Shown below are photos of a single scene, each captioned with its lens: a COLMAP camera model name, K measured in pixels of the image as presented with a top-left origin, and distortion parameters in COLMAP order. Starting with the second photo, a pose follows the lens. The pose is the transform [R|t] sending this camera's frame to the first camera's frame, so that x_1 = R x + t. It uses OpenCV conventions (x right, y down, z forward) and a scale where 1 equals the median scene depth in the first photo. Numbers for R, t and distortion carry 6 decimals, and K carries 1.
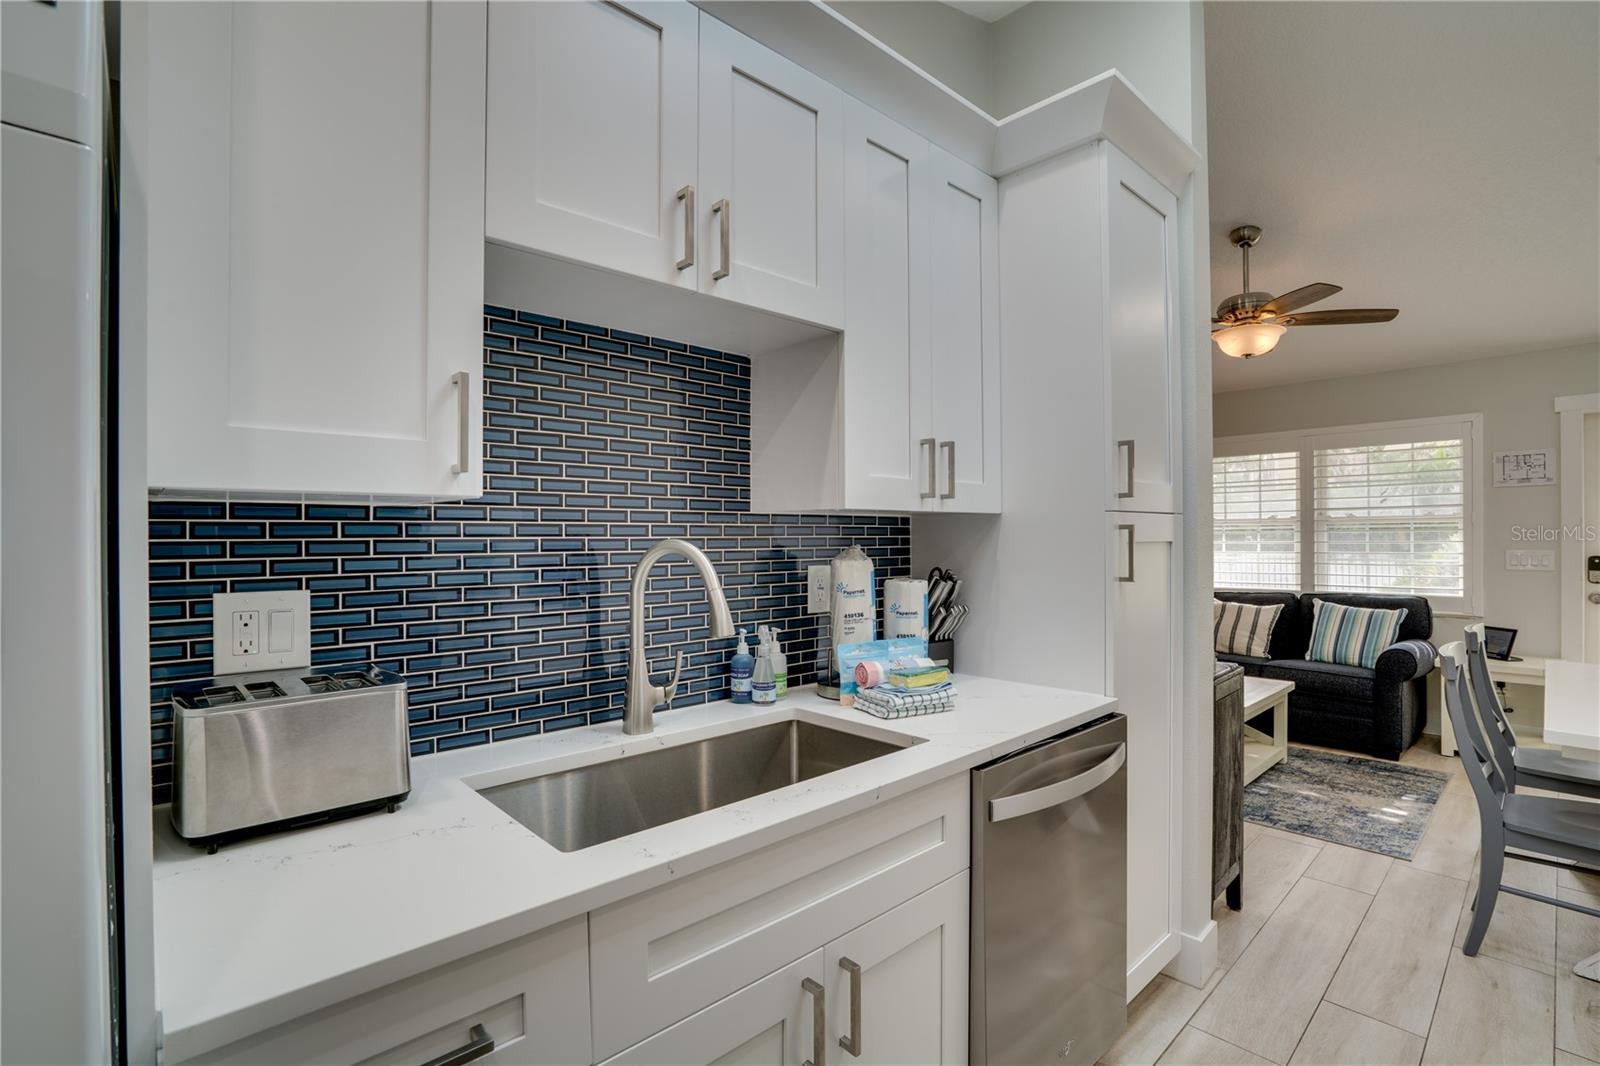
lens RADIAL K [[756.1, 0, 791.3], [0, 756.1, 523.8], [0, 0, 1]] dist [-0.032448, 0.008036]
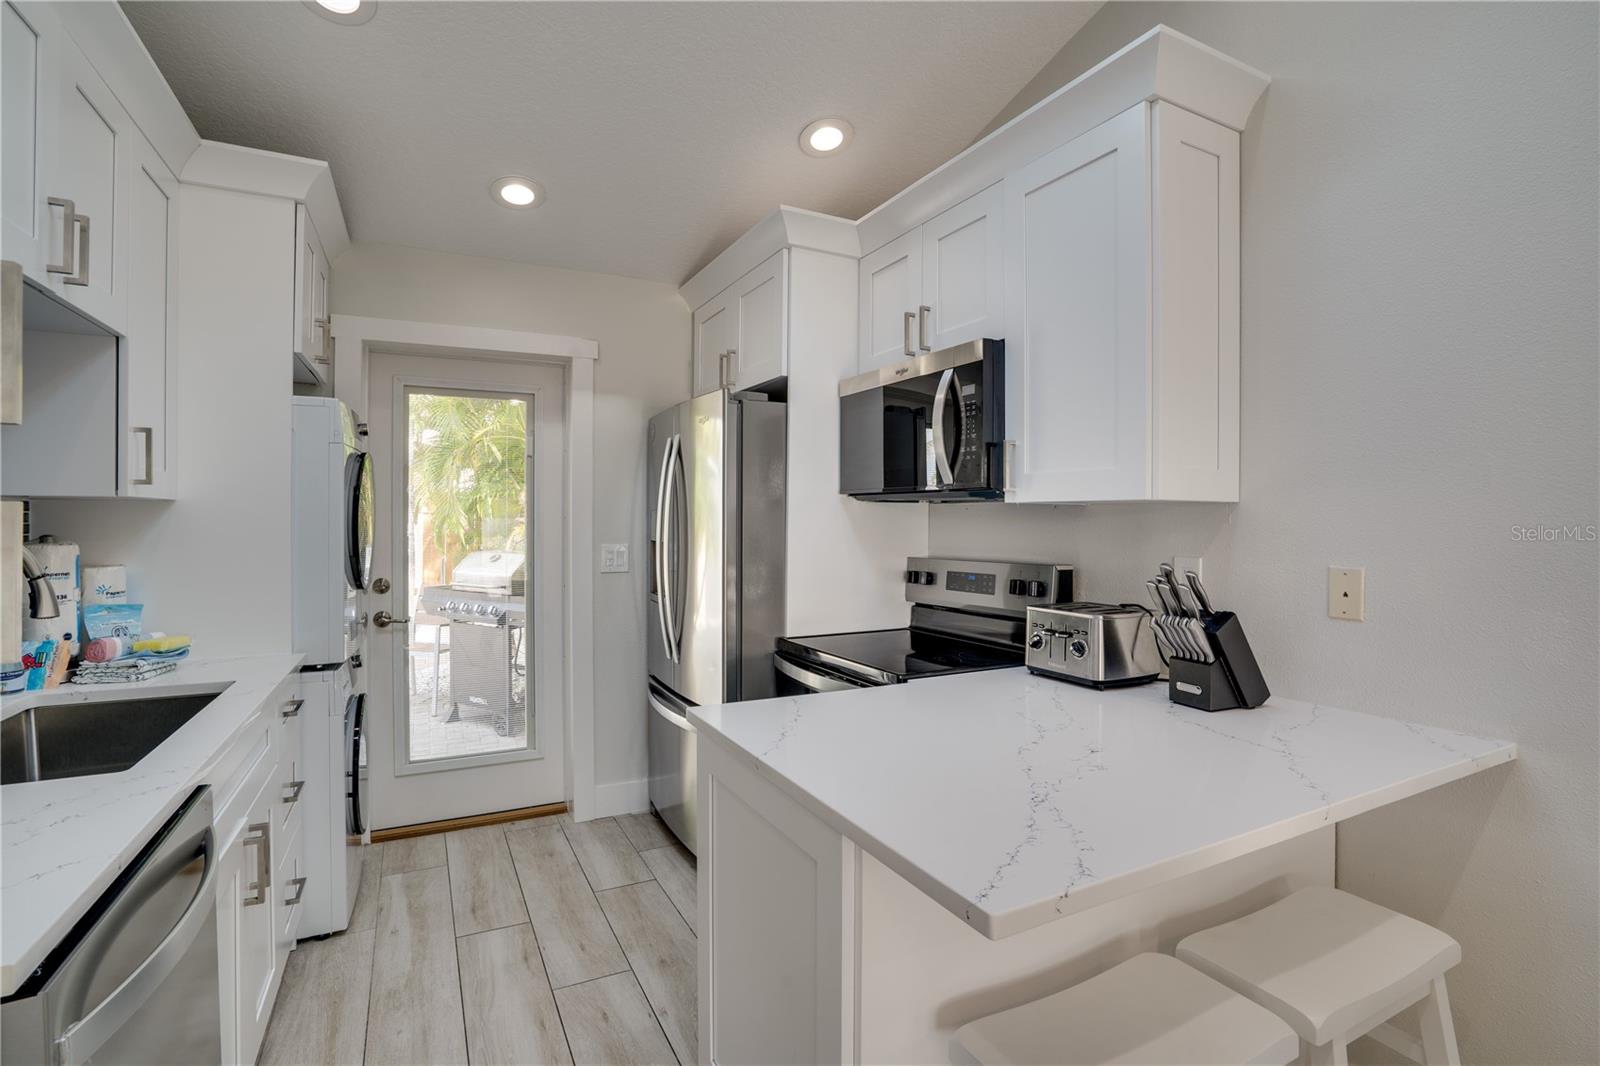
lens RADIAL K [[756.1, 0, 805.2], [0, 756.1, 527.3], [0, 0, 1]] dist [-0.032448, 0.008036]
pose [[0.288441, -0.008736, 0.957458, -0.695057], [-0.010044, 0.999876, 0.012149, 0.001956], [-0.957445, -0.013121, 0.288318, -0.268433]]
